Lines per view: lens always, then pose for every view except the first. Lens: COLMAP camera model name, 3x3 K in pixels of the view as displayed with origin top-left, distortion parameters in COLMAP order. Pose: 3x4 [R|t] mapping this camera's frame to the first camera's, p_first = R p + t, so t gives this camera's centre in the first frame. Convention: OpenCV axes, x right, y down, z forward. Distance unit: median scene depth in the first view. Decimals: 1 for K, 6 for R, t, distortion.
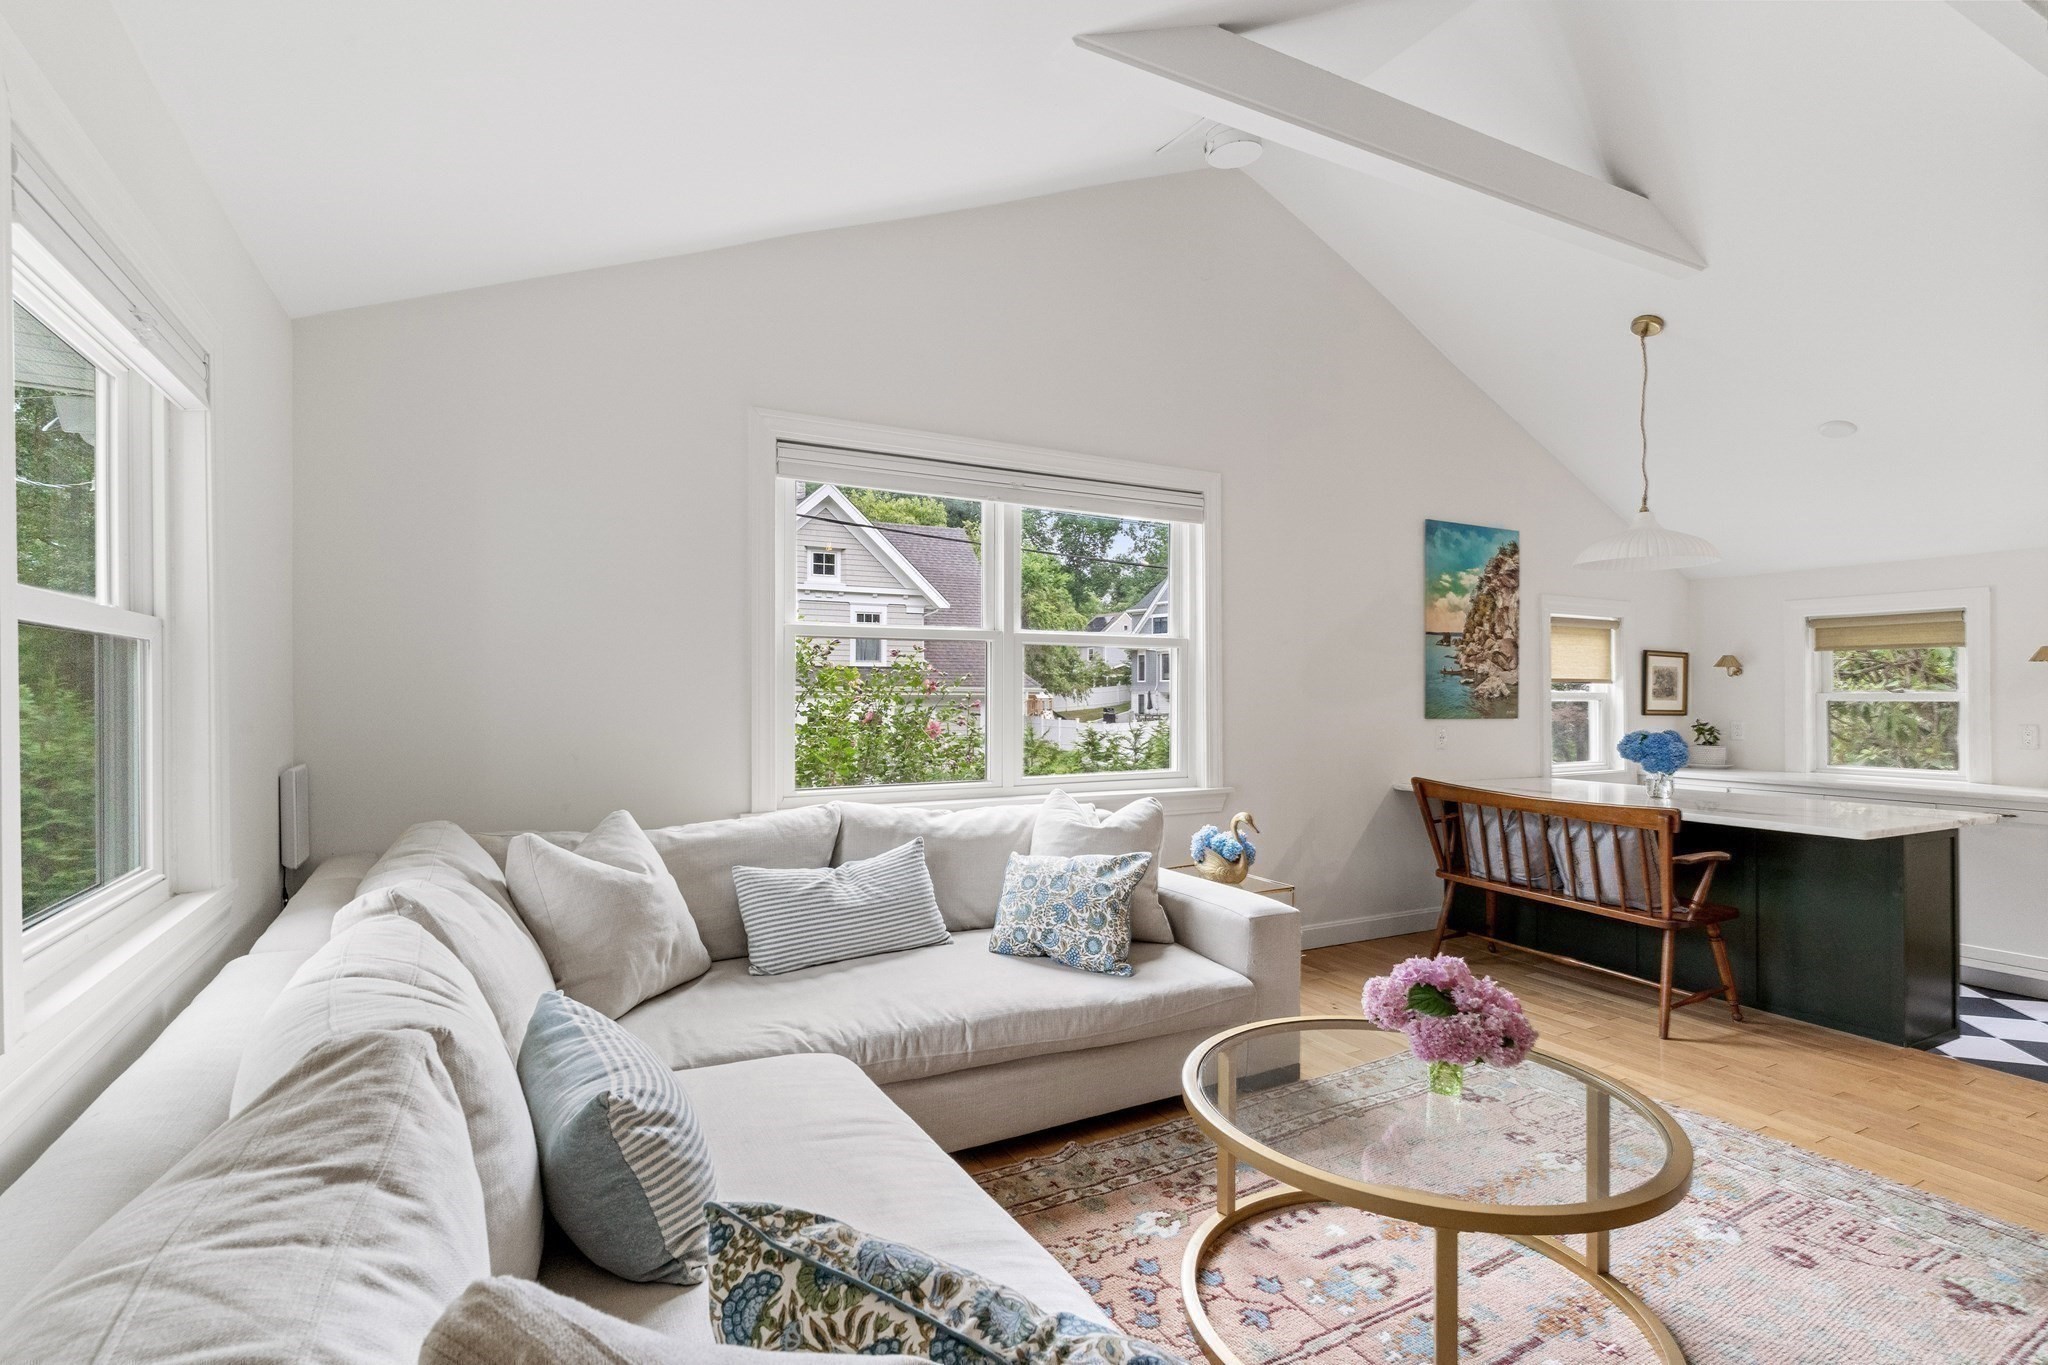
lens RADIAL K [[987.7, 0, 1012.4], [0, 987.7, 686.2], [0, 0, 1]] dist [0.000362, -0.001743]
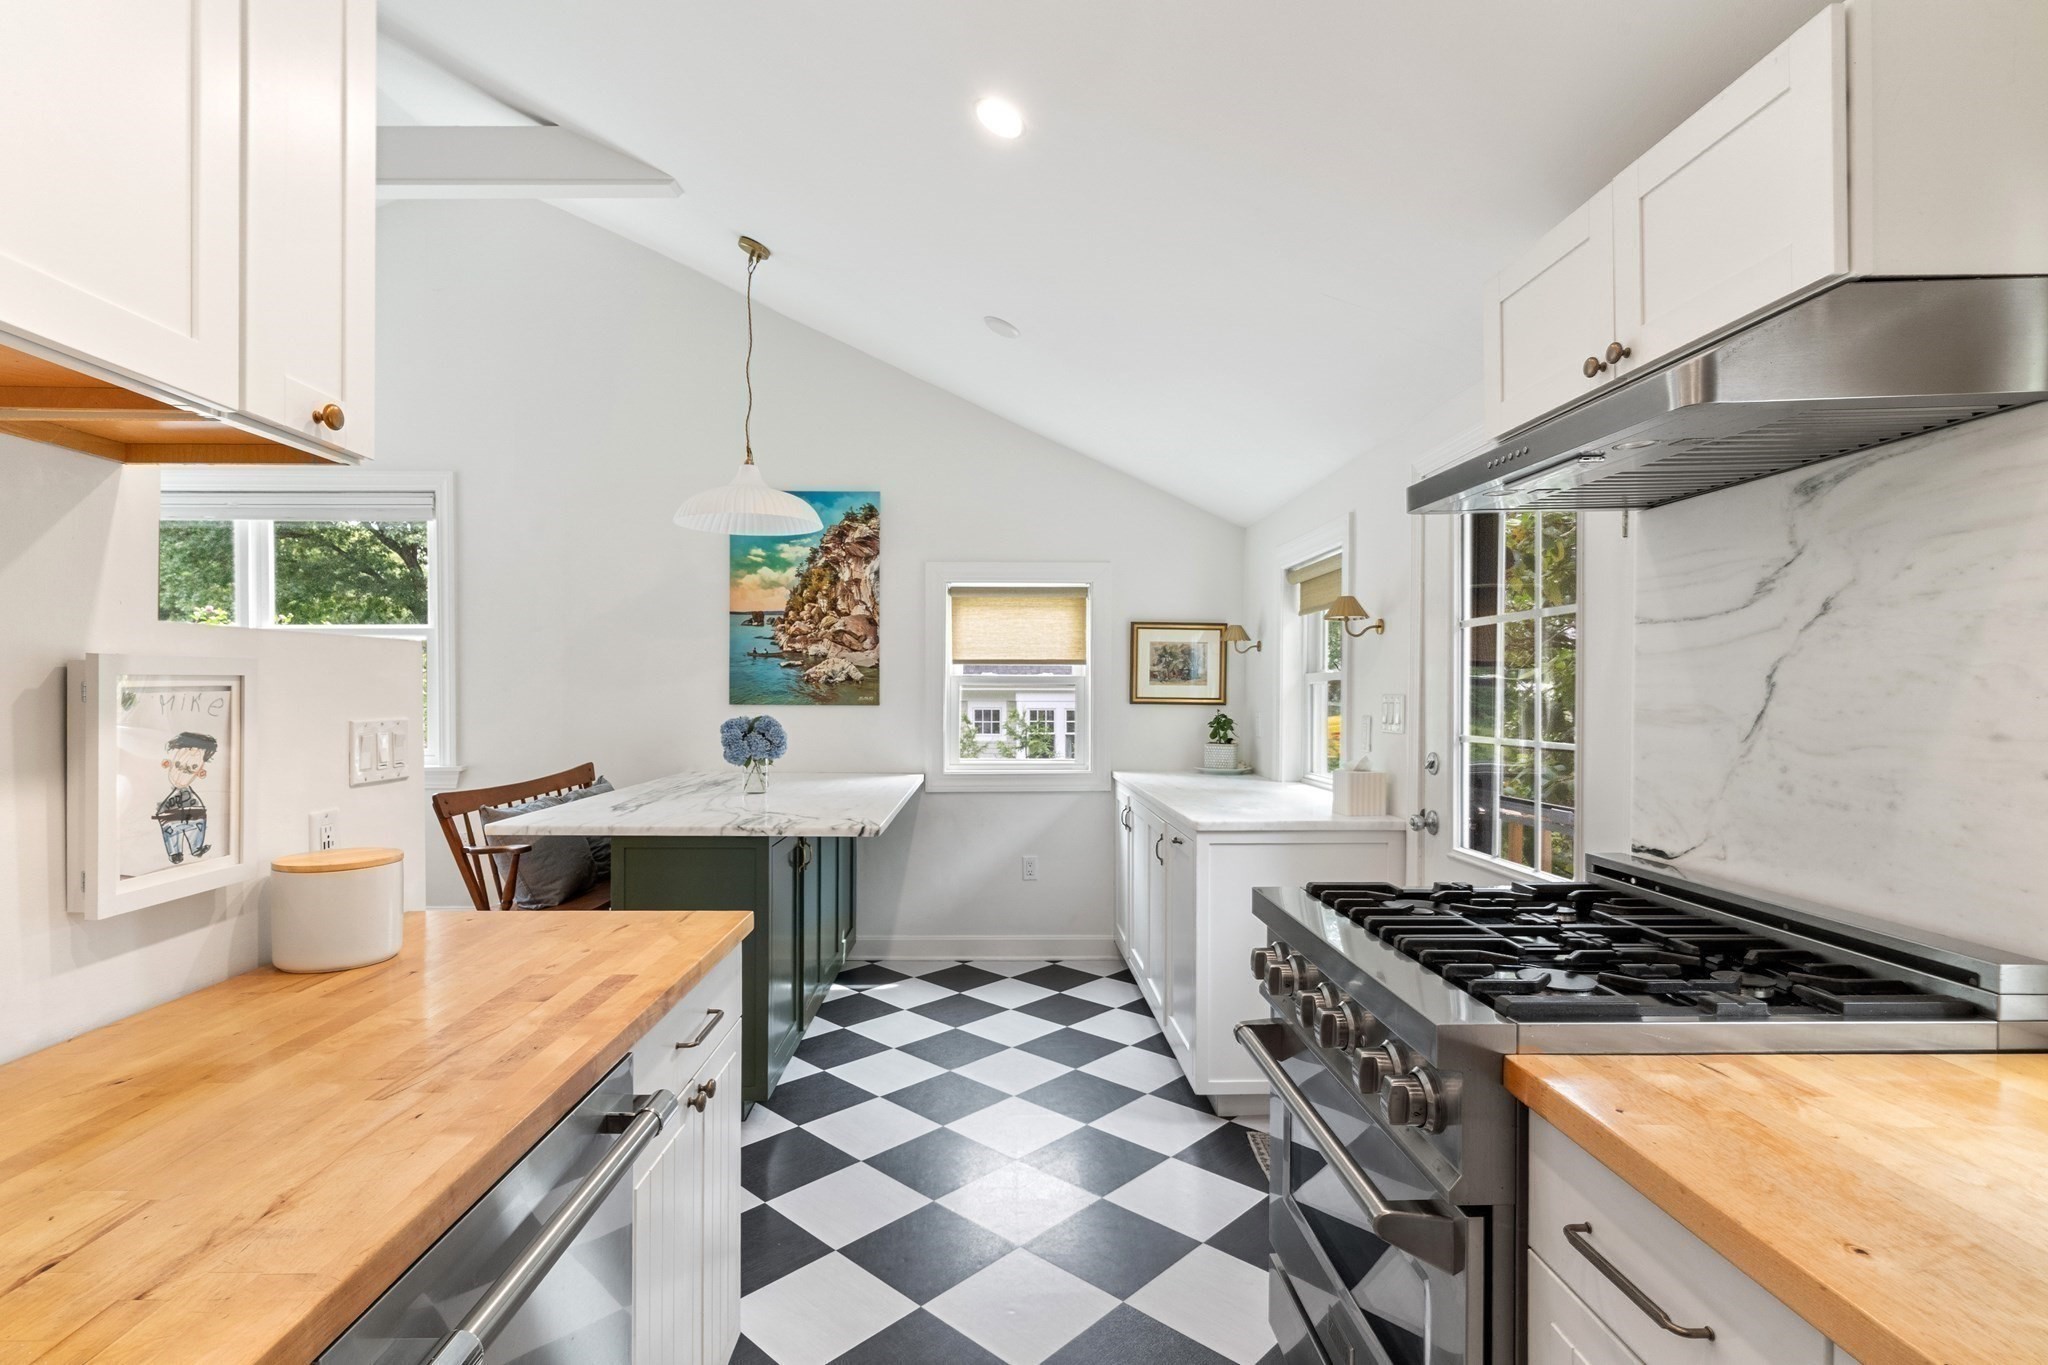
lens RADIAL K [[987.7, 0, 1014.4], [0, 987.7, 686.3], [0, 0, 1]] dist [0.000362, -0.001743]
pose [[0.879970, -0.000004, -0.475030, 1.505538], [0.005965, 0.999921, 0.011042, 0.009554], [0.474993, -0.012550, 0.879900, 0.414744]]
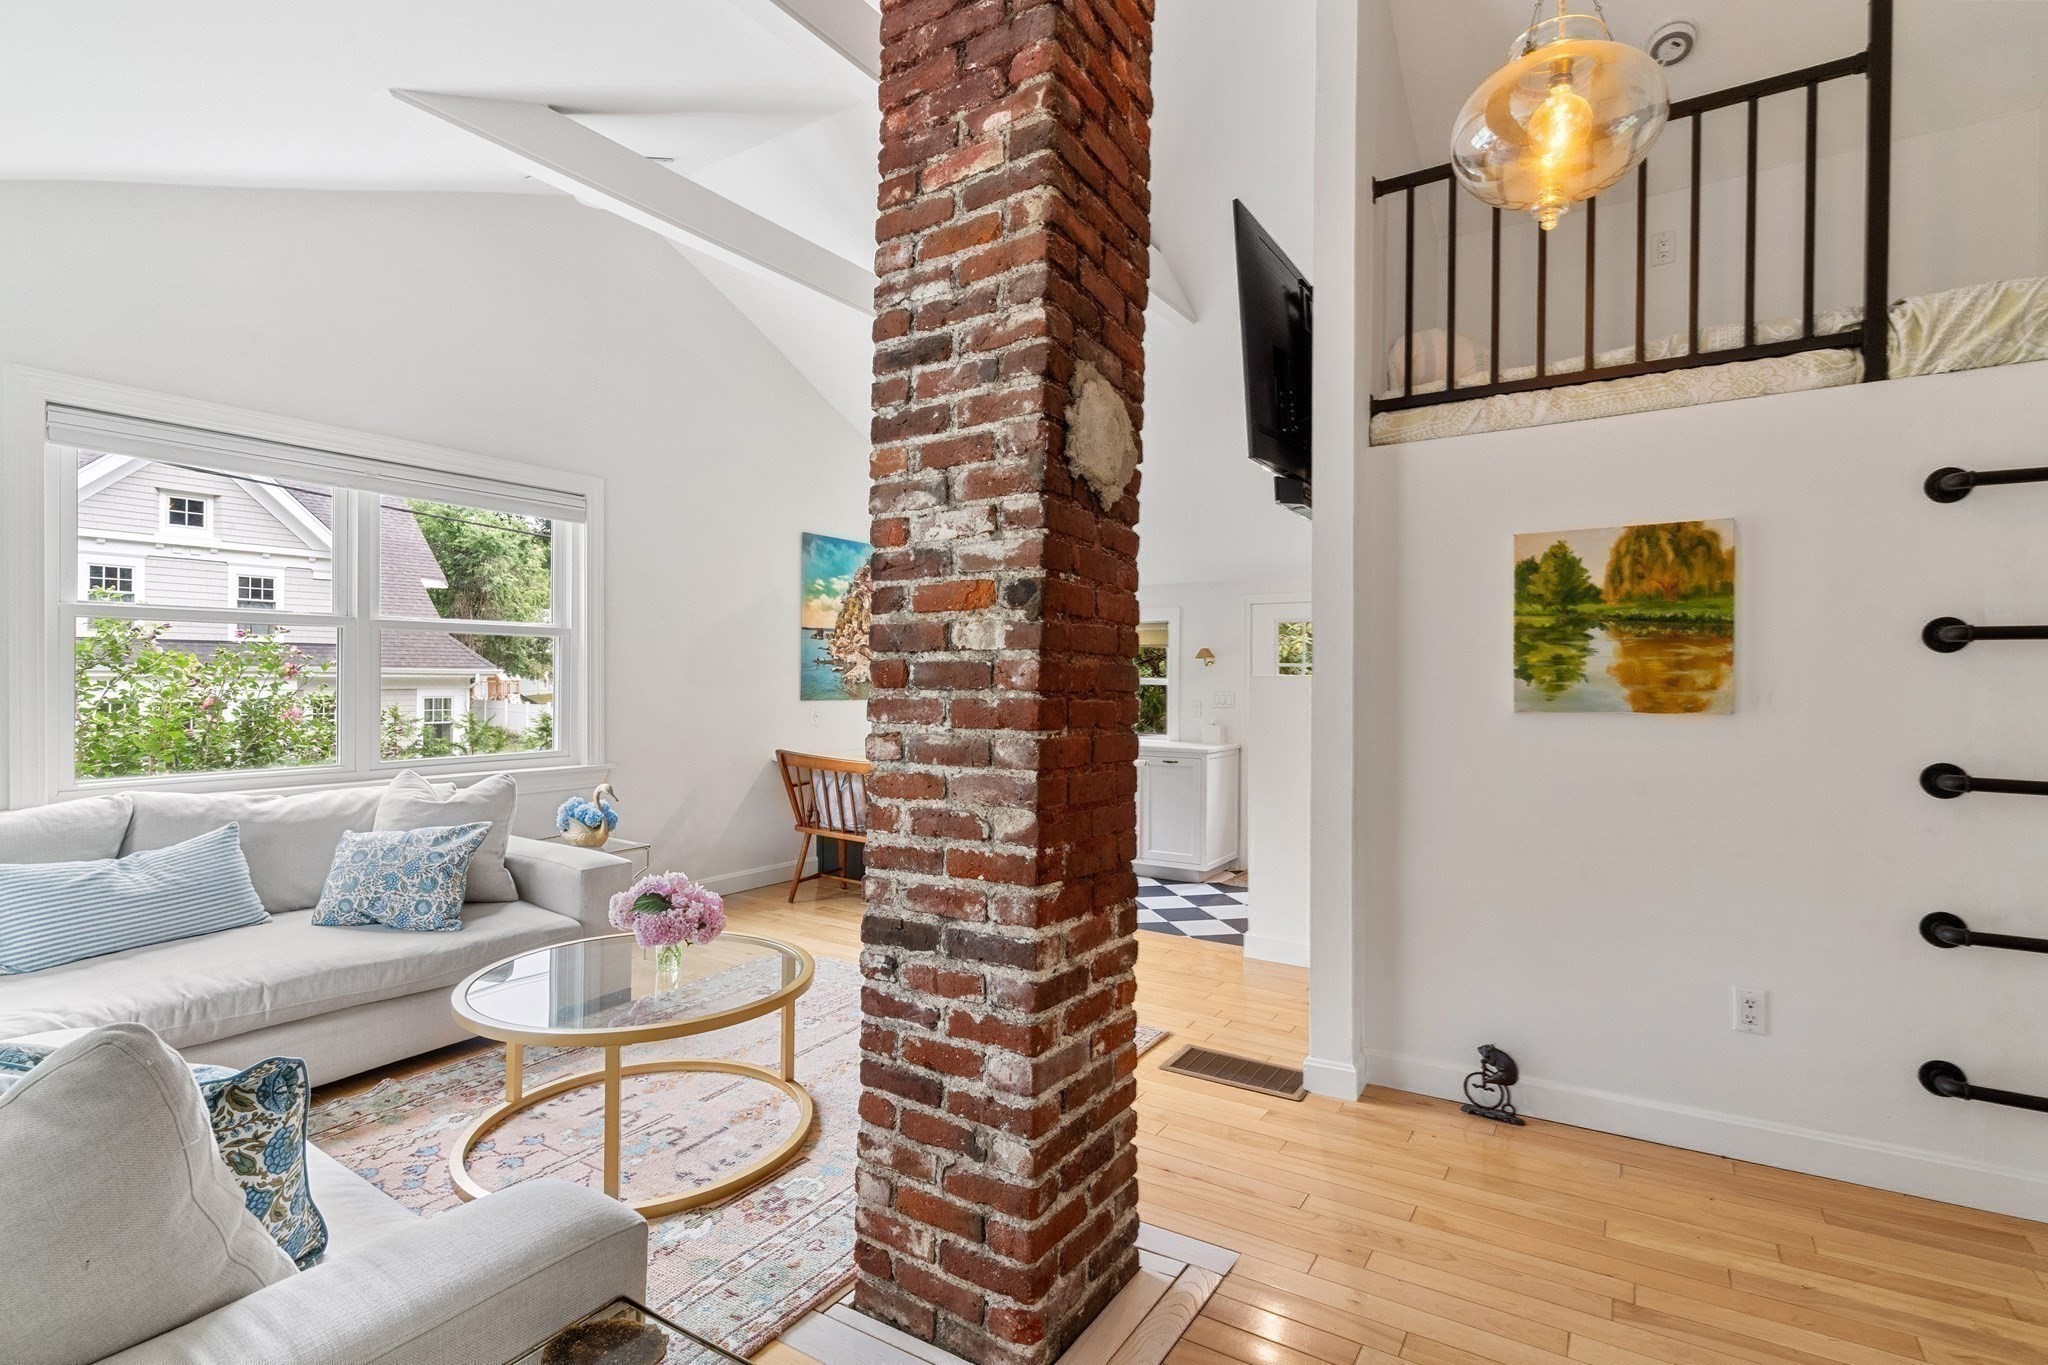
lens RADIAL K [[987.7, 0, 1023.6], [0, 987.7, 682.5], [0, 0, 1]] dist [0.000362, -0.001743]
pose [[0.873561, 0.000728, 0.486714, 0.101188], [-0.007444, 0.999902, 0.011866, -0.006392], [-0.486657, -0.013989, 0.873481, -0.227570]]
